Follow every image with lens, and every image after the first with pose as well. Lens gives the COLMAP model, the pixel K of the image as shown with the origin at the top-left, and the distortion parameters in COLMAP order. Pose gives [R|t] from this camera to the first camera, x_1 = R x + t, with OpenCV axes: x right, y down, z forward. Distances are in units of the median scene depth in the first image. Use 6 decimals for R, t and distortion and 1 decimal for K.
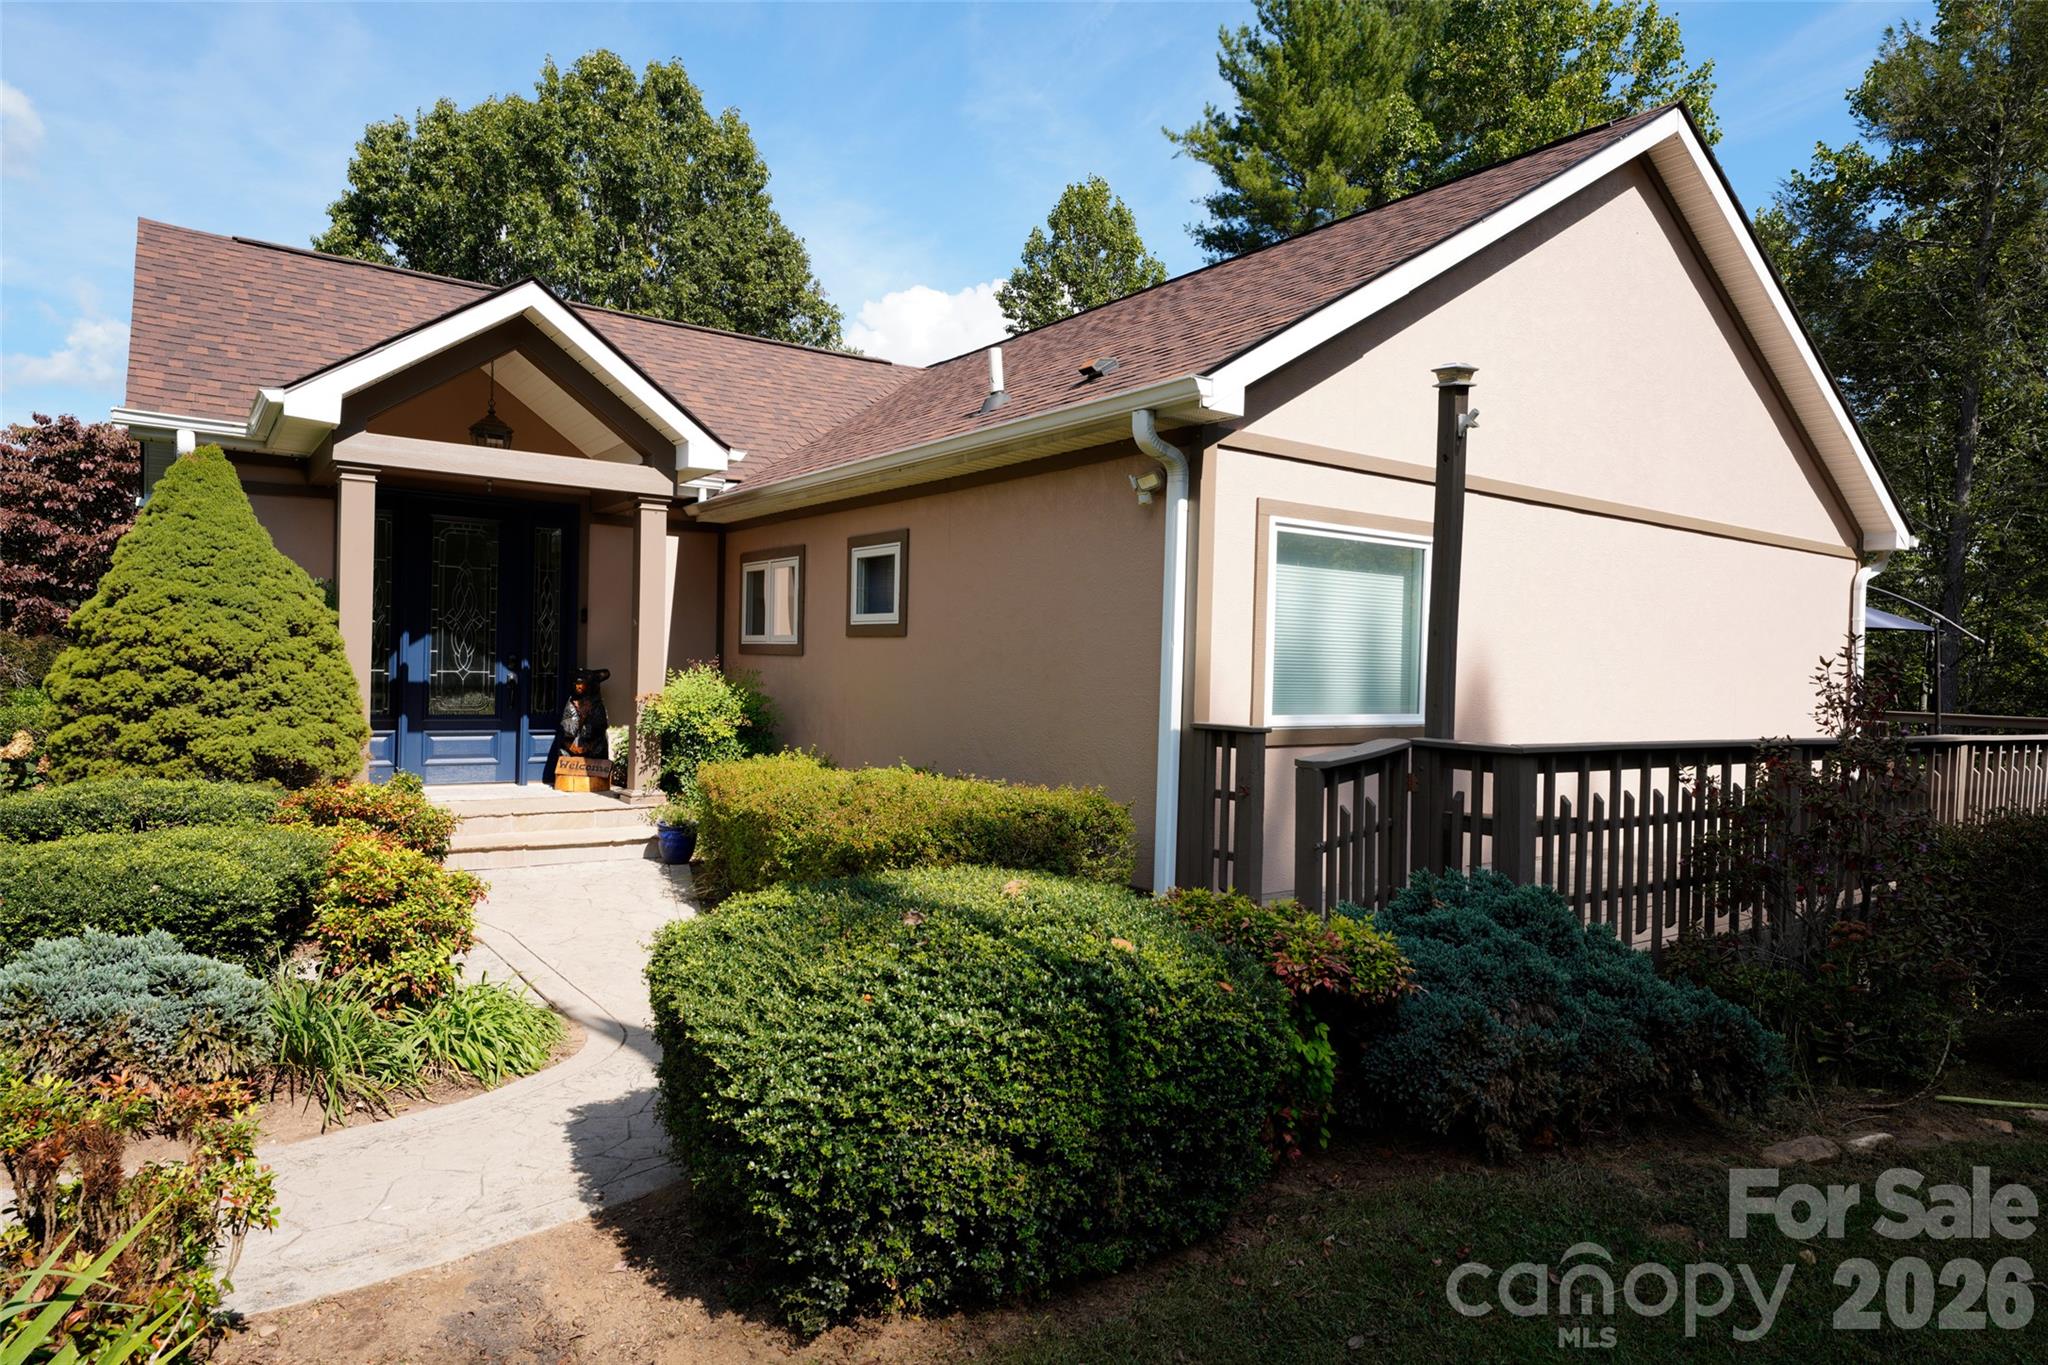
lens RADIAL K [[1181.4, 0, 1024.0], [0, 1181.4, 682.5], [0, 0, 1]] dist [-0.002862, -0.000642]
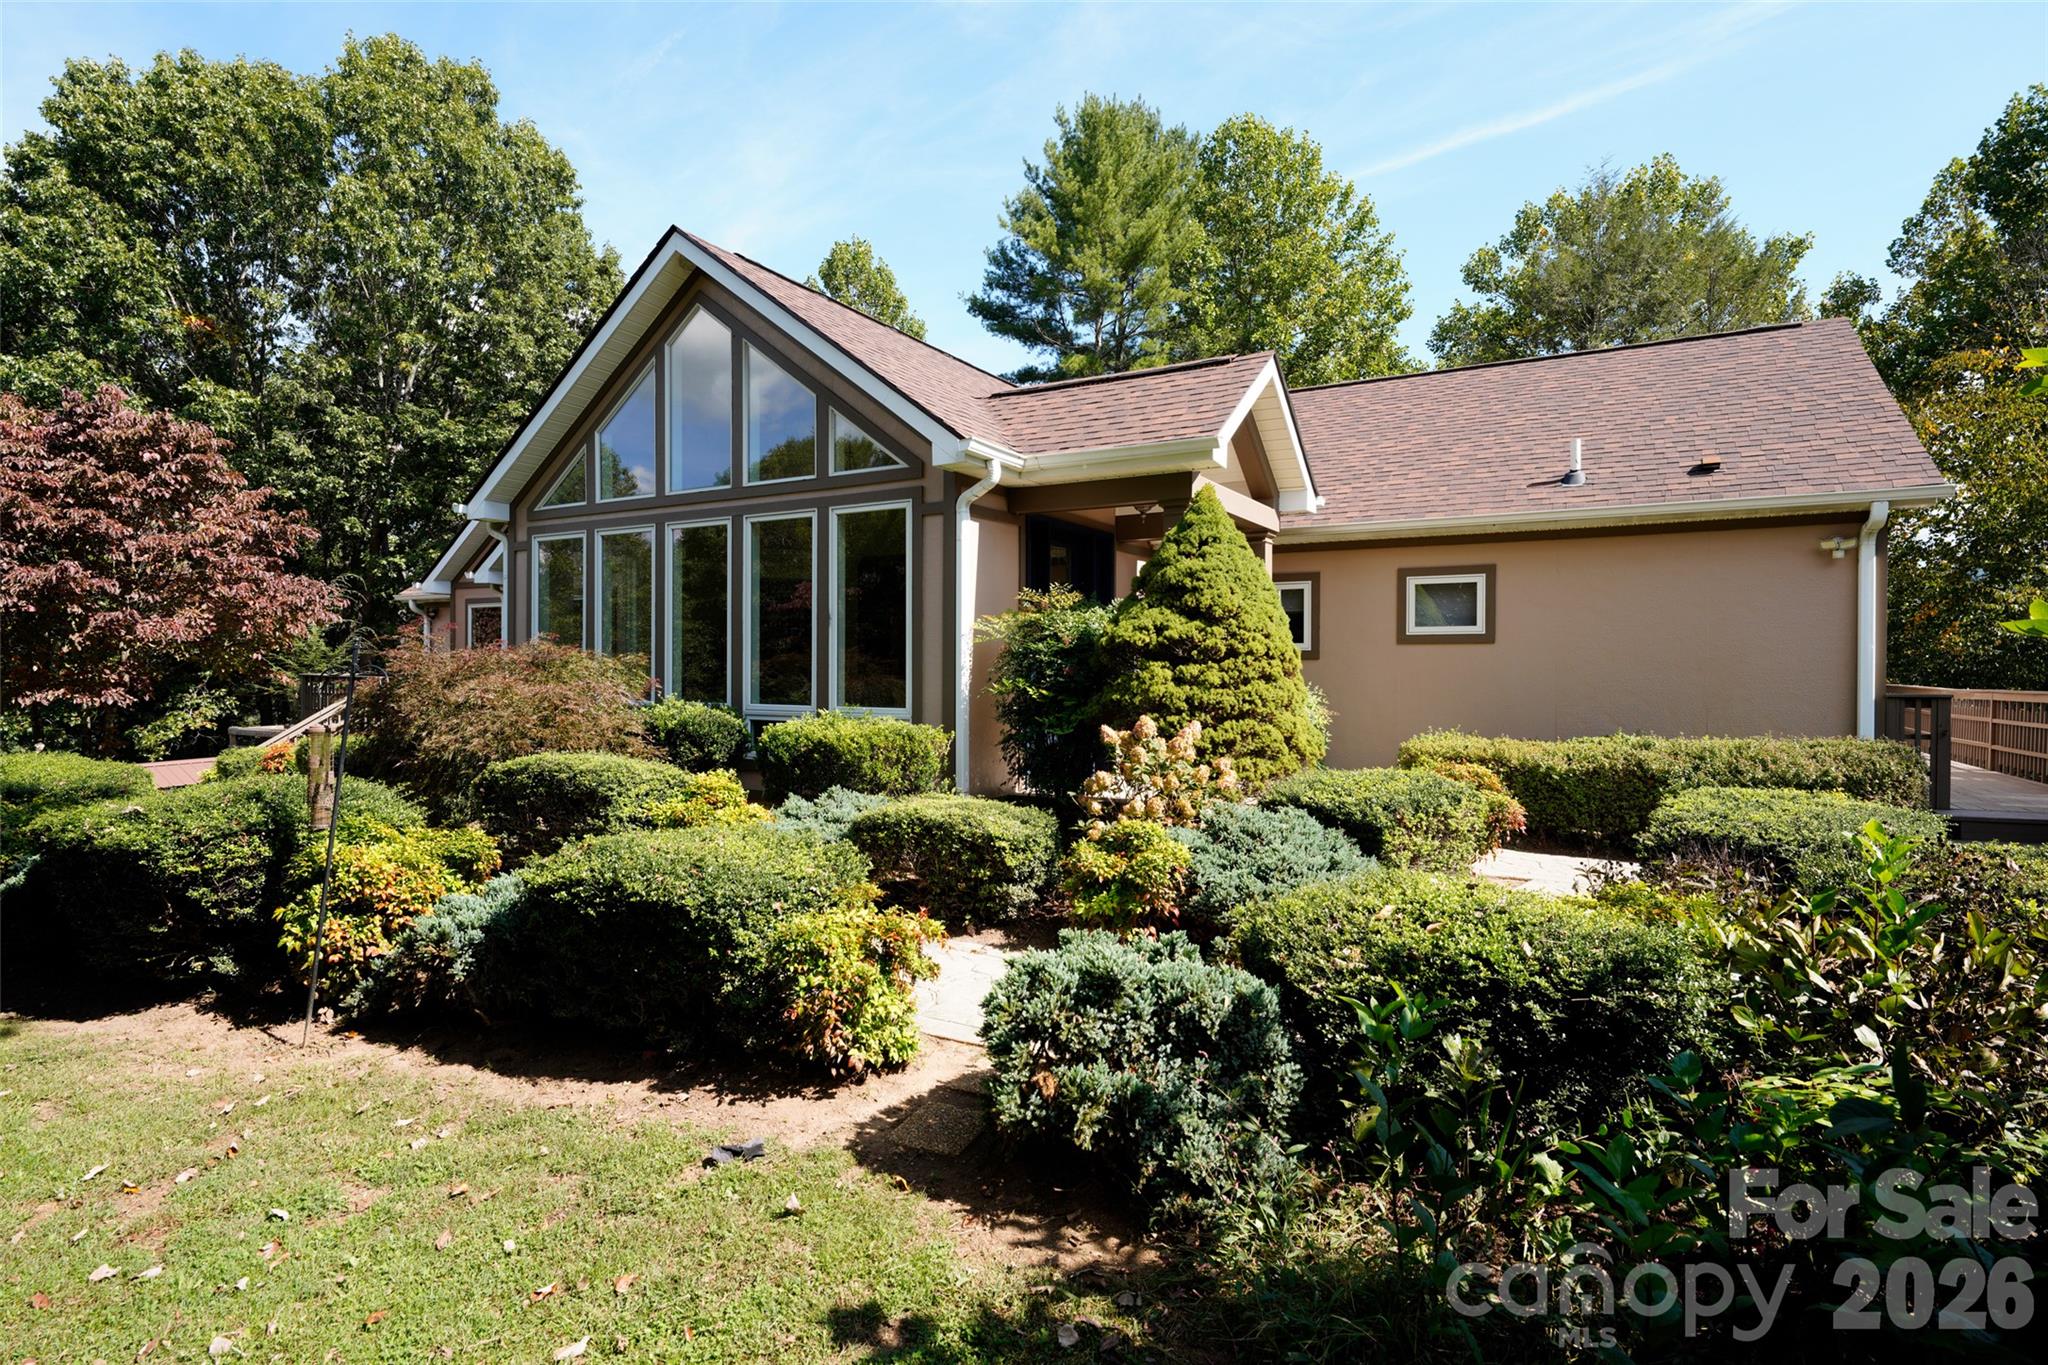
lens RADIAL K [[1037.2, 0, 1024.0], [0, 1037.2, 682.5], [0, 0, 1]] dist [-0.003405, -0.000026]
pose [[0.913078, -0.028220, 0.406808, -0.529158], [0.027315, 0.999595, 0.008032, -0.008763], [-0.406870, 0.003778, 0.913478, 0.061890]]
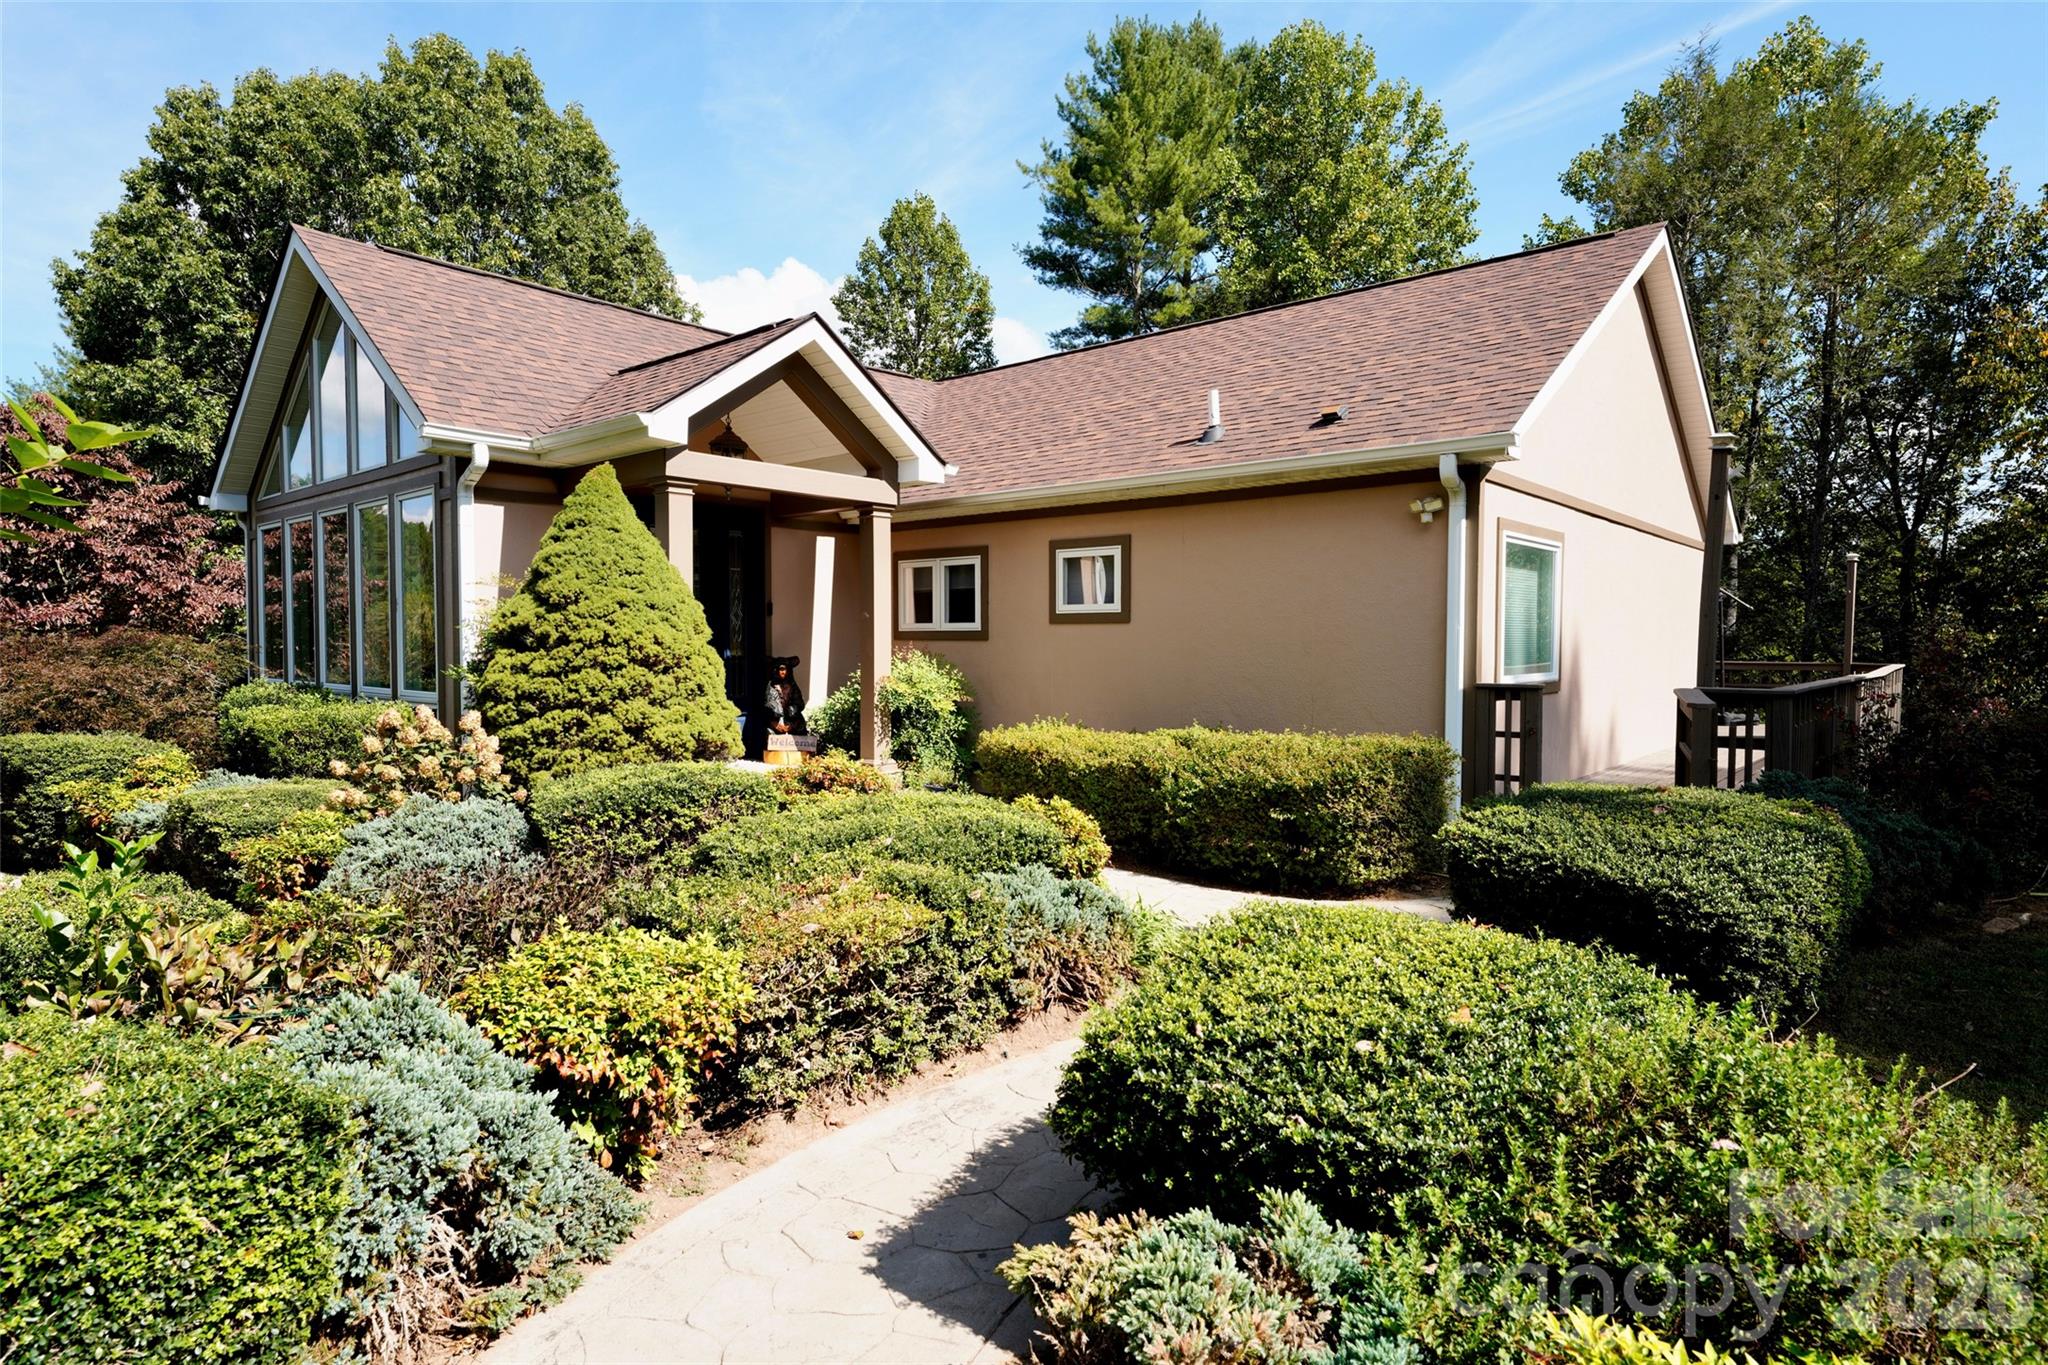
lens RADIAL K [[1093.4, 0, 1024.0], [0, 1093.4, 682.5], [0, 0, 1]] dist [-0.001147, -0.001014]
pose [[0.973508, -0.033379, 0.226204, -0.227144], [0.027653, 0.999213, 0.028436, -0.005918], [-0.226975, -0.021427, 0.973665, -0.040332]]
